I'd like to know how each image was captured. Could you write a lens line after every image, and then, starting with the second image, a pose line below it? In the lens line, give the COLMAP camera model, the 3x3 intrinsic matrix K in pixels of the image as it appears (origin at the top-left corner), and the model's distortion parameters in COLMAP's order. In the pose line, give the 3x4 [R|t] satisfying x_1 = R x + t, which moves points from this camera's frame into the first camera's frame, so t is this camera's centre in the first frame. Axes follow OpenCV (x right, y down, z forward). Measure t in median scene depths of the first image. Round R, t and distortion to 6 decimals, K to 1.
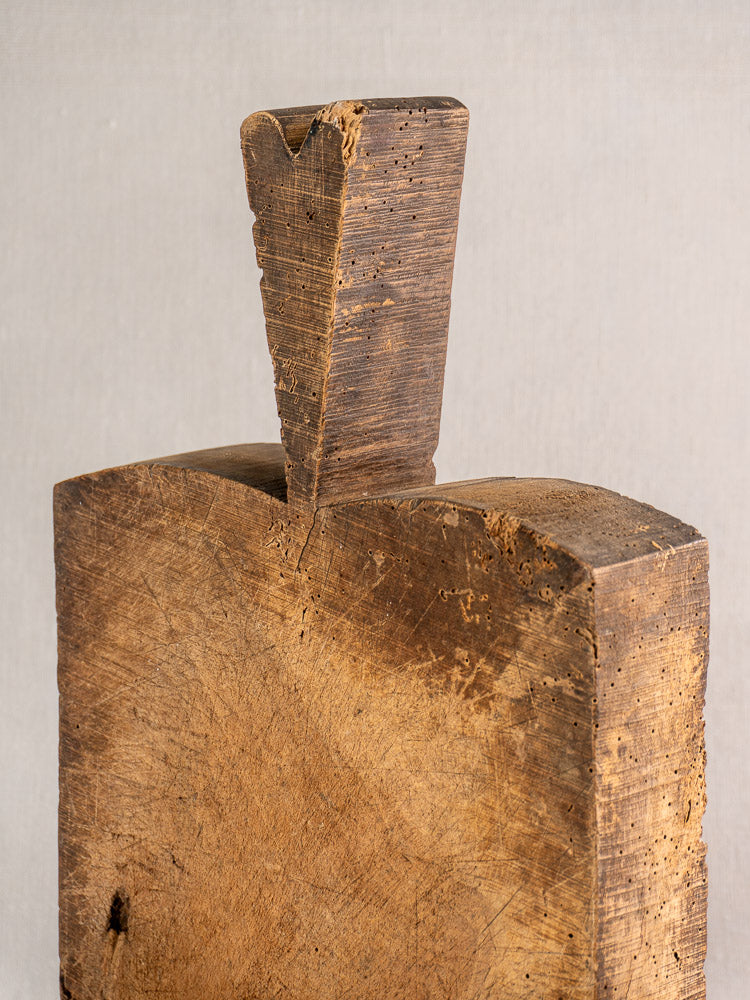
lens RADIAL K [[2271.8, 0, 378.2], [0, 2271.8, 477.3], [0, 0, 1]] dist [0.066994, 0.493608]
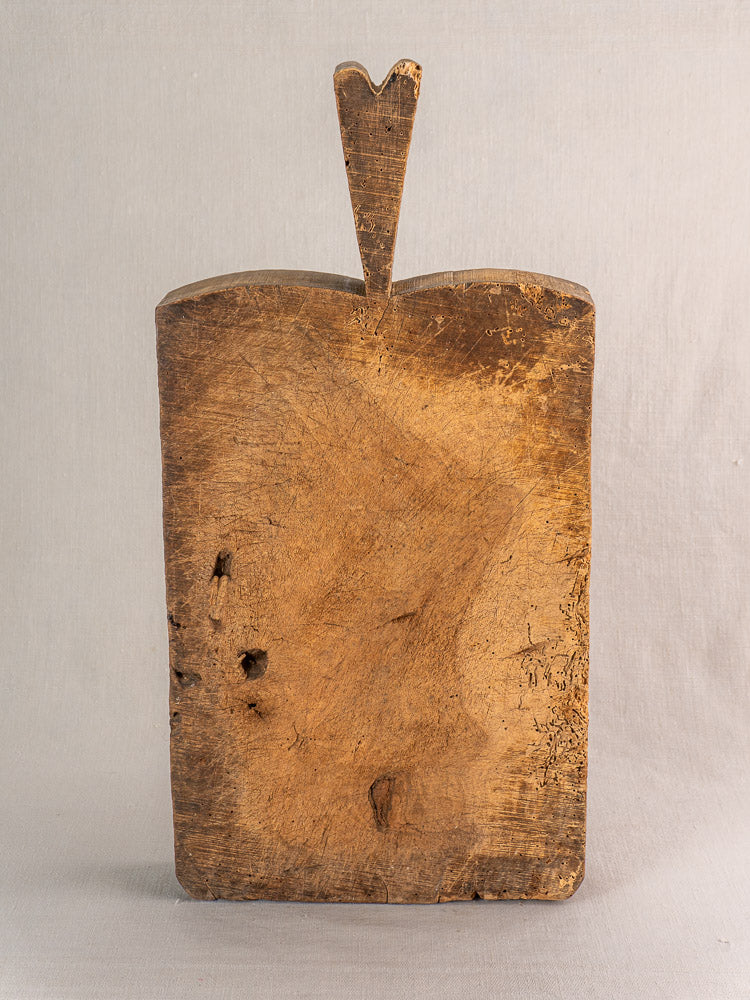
lens RADIAL K [[1643.1, 0, 384.9], [0, 1643.1, 459.9], [0, 0, 1]] dist [0.009250, 0.132269]
pose [[0.732592, -0.162871, 0.660895, -0.915103], [0.103168, 0.986302, 0.128704, -0.026634], [-0.672804, -0.026104, 0.739360, 0.058784]]
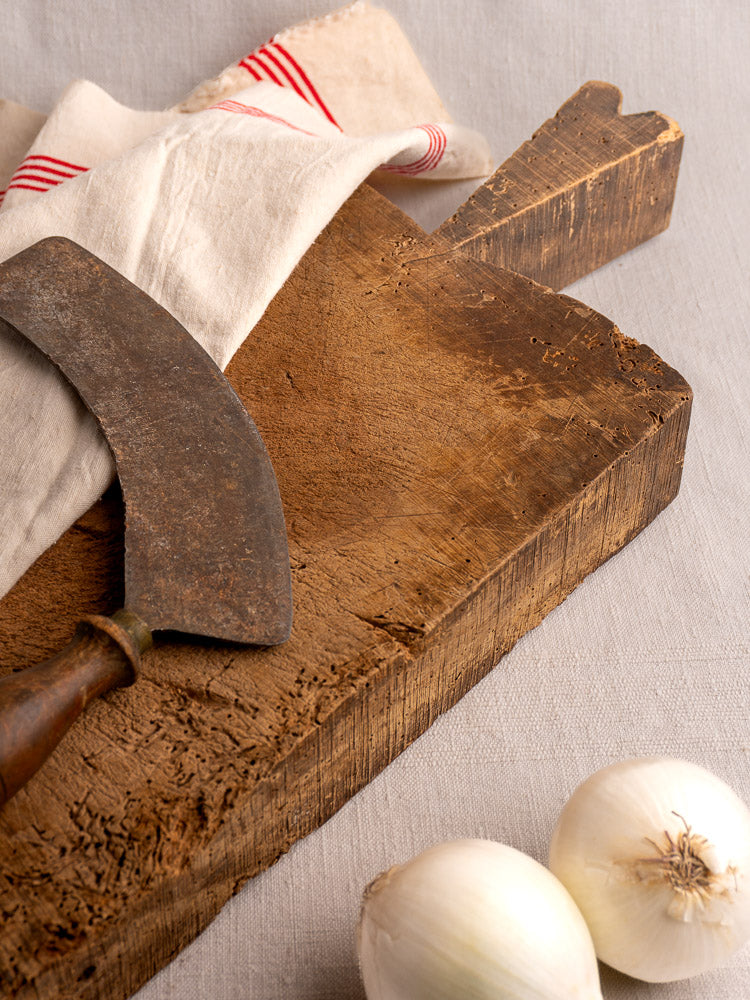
lens RADIAL K [[1643.1, 0, 384.9], [0, 1643.1, 459.9], [0, 0, 1]] dist [0.009250, 0.132269]
pose [[0.525689, 0.834685, 0.164171, -0.098908], [-0.602397, 0.501527, -0.620958, 0.647964], [-0.600640, 0.227535, 0.766459, 0.390410]]
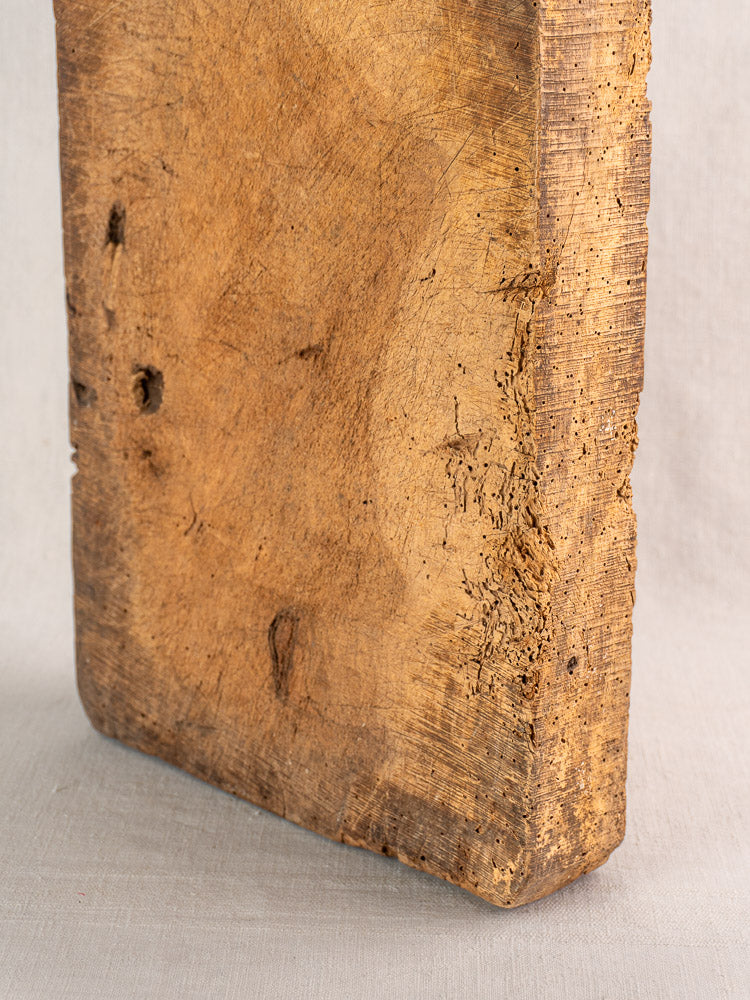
lens RADIAL K [[2271.8, 0, 378.2], [0, 2271.8, 477.3], [0, 0, 1]] dist [0.066994, 0.493608]
pose [[0.999410, 0.002115, -0.034284, 0.053113], [0.002532, 0.990849, 0.134949, 0.188787], [0.034256, -0.134956, 0.990259, -0.080389]]
